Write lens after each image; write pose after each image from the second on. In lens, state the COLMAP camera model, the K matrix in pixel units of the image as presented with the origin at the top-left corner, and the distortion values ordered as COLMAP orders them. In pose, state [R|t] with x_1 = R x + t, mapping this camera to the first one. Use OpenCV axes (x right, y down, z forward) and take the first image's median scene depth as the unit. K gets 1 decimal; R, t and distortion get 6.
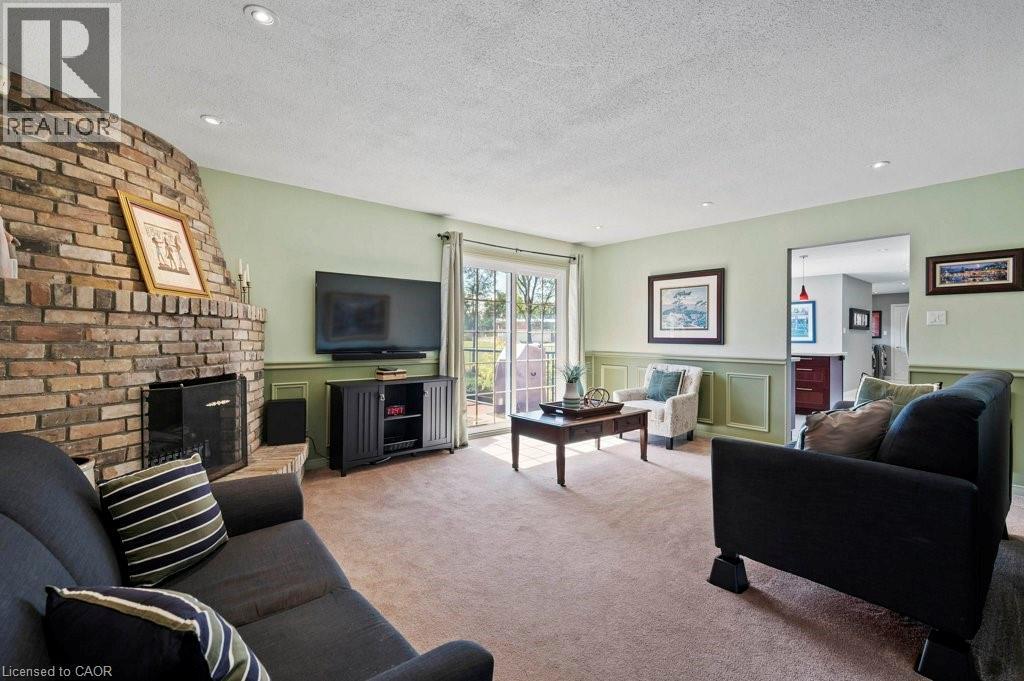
lens RADIAL K [[456.7, 0, 513.4], [0, 456.7, 340.4], [0, 0, 1]] dist [-0.001769, -0.000228]
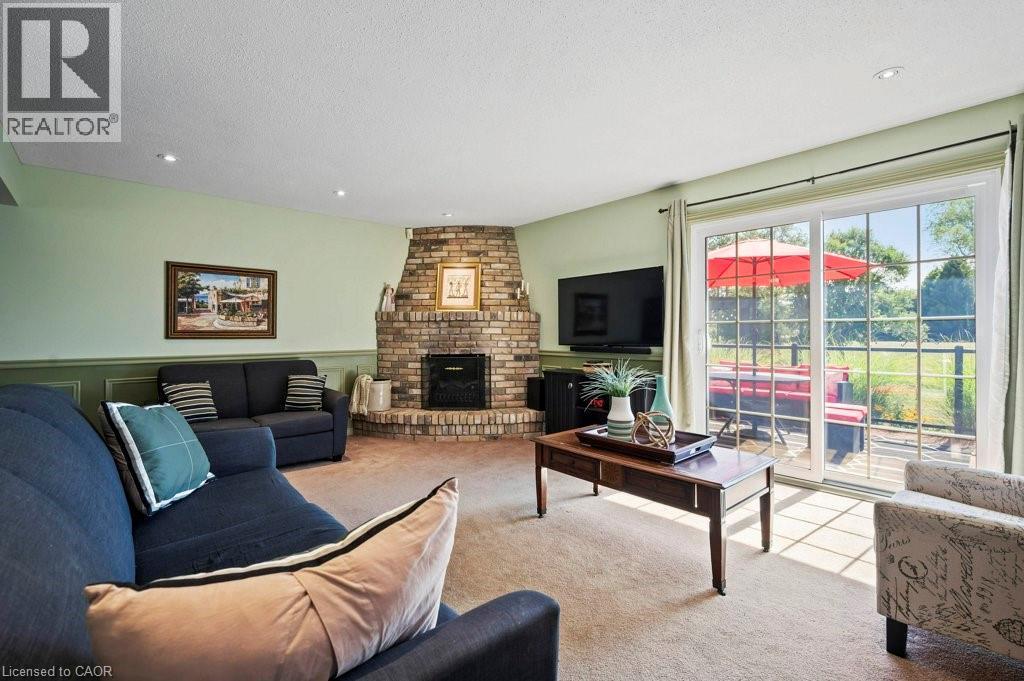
lens RADIAL K [[456.7, 0, 513.5], [0, 456.7, 336.1], [0, 0, 1]] dist [-0.001769, -0.000228]
pose [[0.017600, 0.002902, -0.999841, 1.308998], [-0.001230, 0.999995, 0.002880, 0.003045], [0.999844, 0.001179, 0.017604, 1.351714]]
